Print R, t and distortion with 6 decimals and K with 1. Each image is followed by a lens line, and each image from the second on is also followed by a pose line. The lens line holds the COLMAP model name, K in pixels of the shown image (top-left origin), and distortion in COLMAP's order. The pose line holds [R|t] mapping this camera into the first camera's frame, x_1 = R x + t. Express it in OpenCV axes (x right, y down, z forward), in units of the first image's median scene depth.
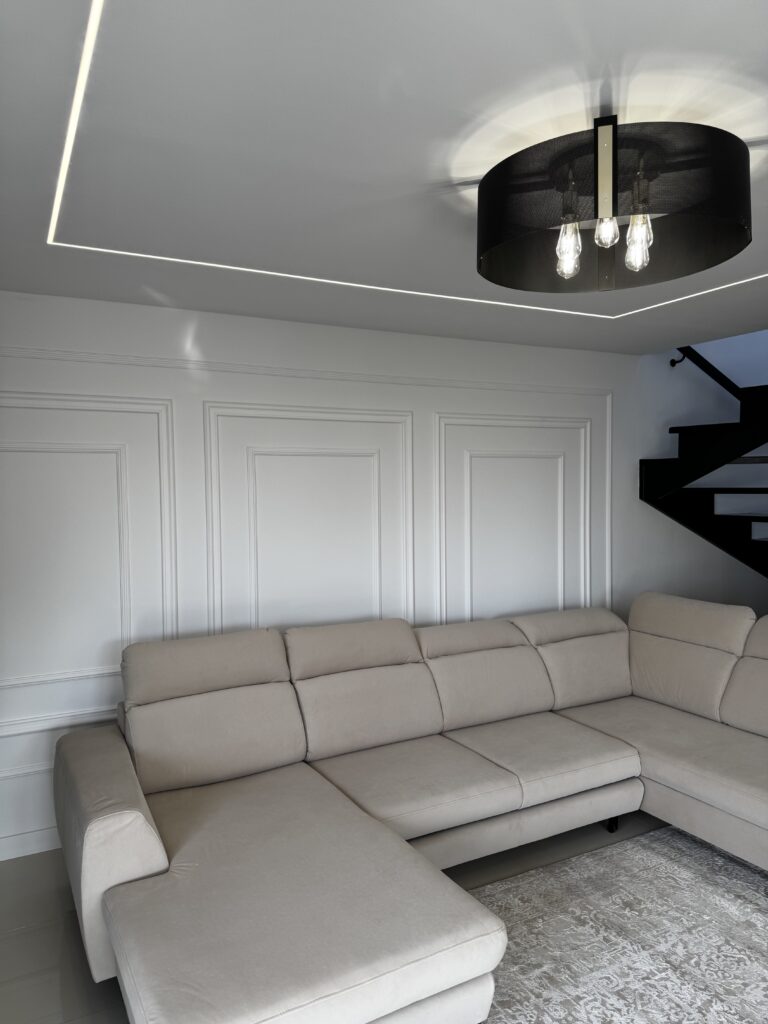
lens RADIAL K [[710.3, 0, 384.0], [0, 710.3, 512.0], [0, 0, 1]] dist [0.129762, -0.181877]
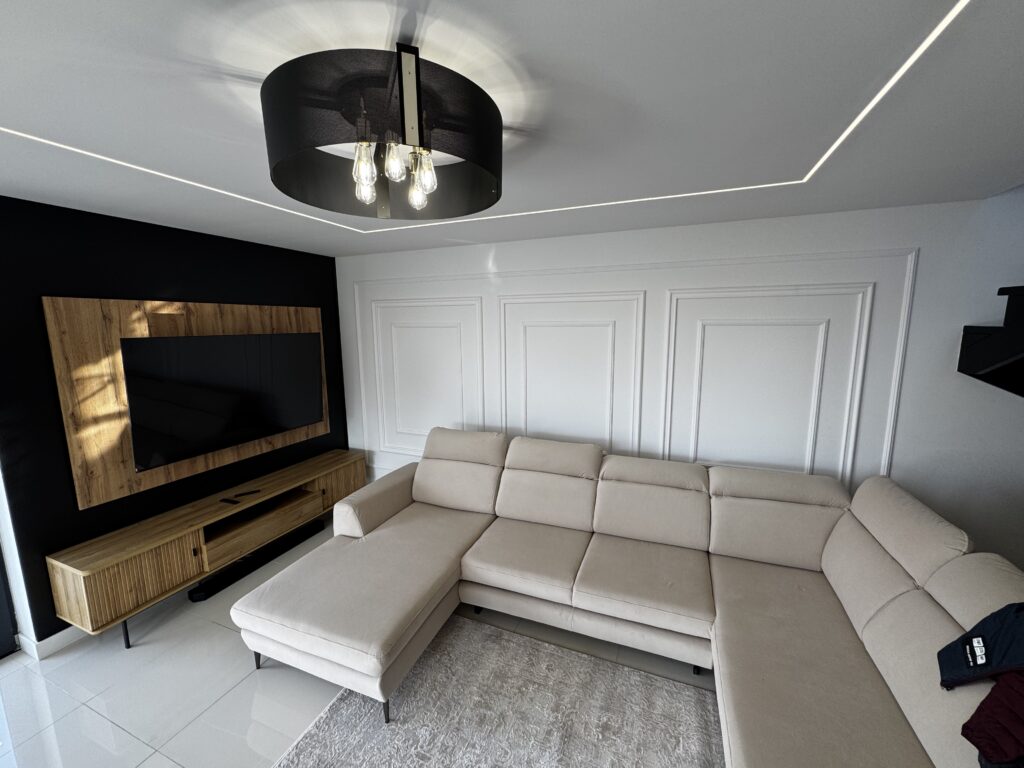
lens RADIAL K [[402.7, 0, 512.0], [0, 402.7, 384.0], [0, 0, 1]] dist [0.000367, 0.000030]
pose [[0.651169, 0.115376, -0.750112, 0.479648], [-0.029900, 0.991510, 0.126549, -0.063246], [0.758344, -0.059977, 0.649090, 0.359542]]
